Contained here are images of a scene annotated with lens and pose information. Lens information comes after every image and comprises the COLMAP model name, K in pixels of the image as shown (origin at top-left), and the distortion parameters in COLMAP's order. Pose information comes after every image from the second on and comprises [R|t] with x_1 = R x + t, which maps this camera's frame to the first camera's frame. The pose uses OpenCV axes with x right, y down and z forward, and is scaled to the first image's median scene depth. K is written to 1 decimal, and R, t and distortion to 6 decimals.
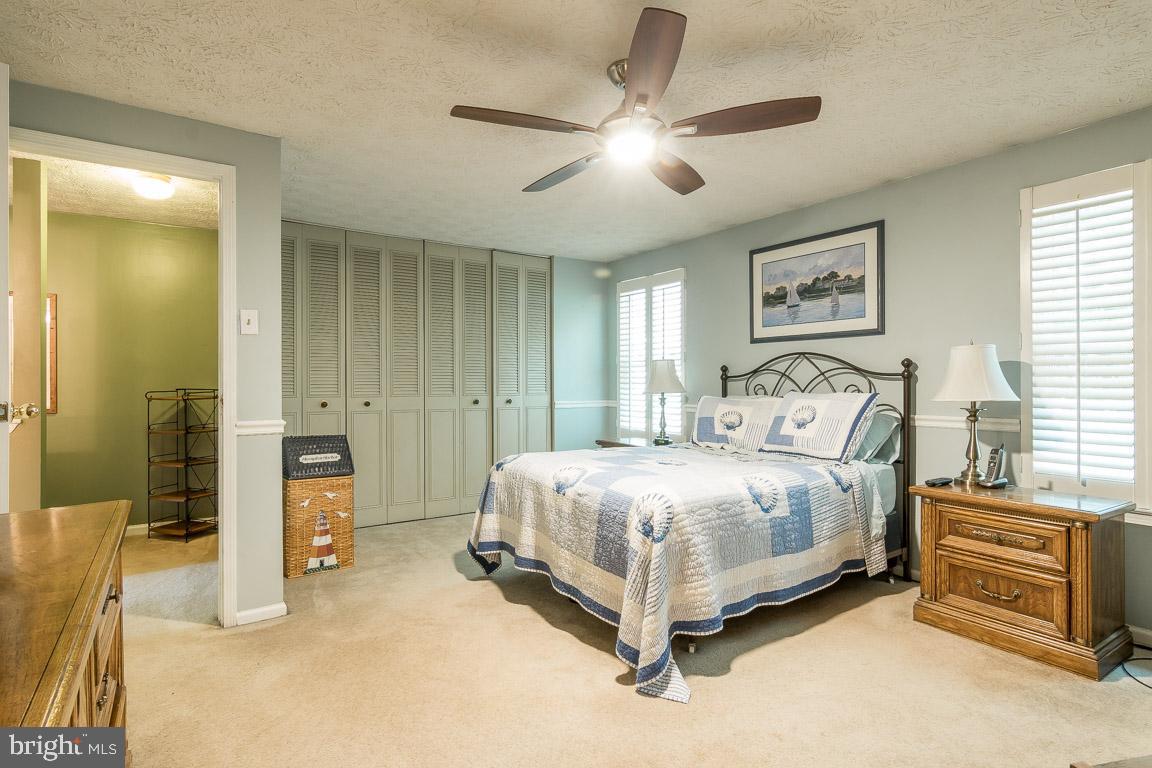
lens RADIAL K [[581.7, 0, 579.4], [0, 581.7, 380.9], [0, 0, 1]] dist [-0.002701, 0.000350]
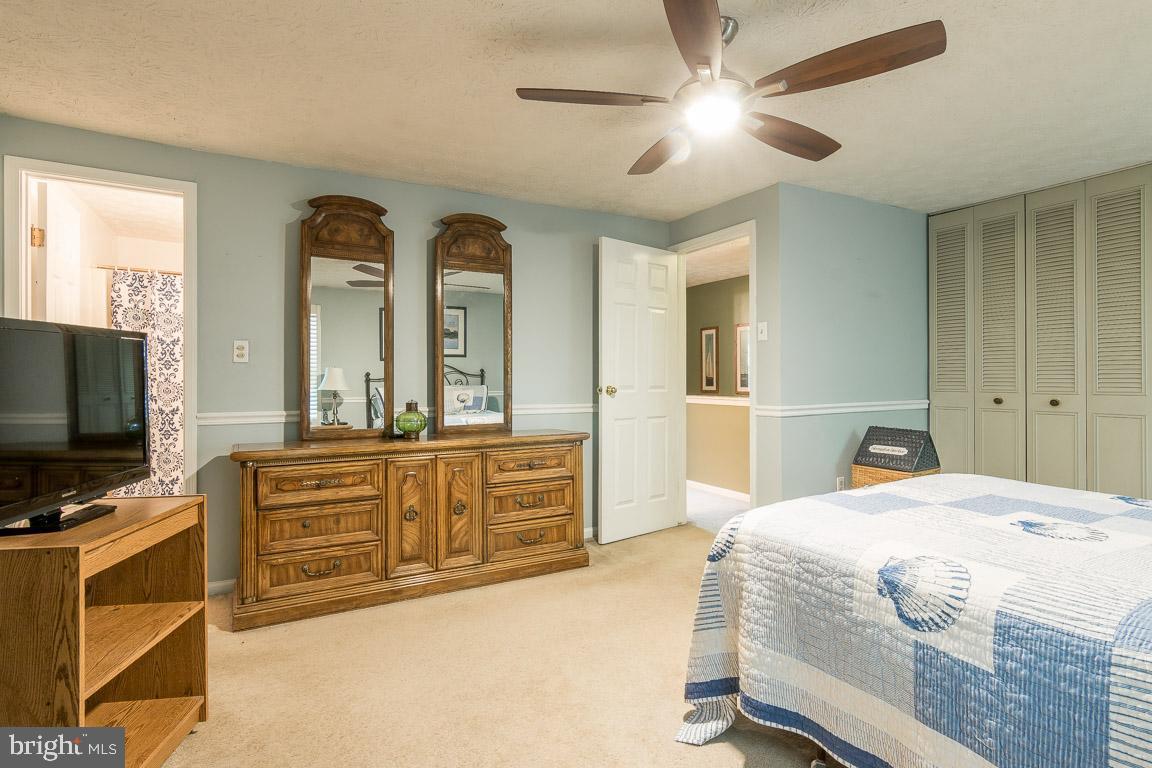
lens RADIAL K [[581.7, 0, 579.4], [0, 581.7, 380.9], [0, 0, 1]] dist [-0.002701, 0.000350]
pose [[-0.089317, 0.005812, -0.995986, 0.851454], [0.005515, 0.999971, 0.005341, 0.002995], [0.995988, -0.005016, -0.089346, 0.743104]]
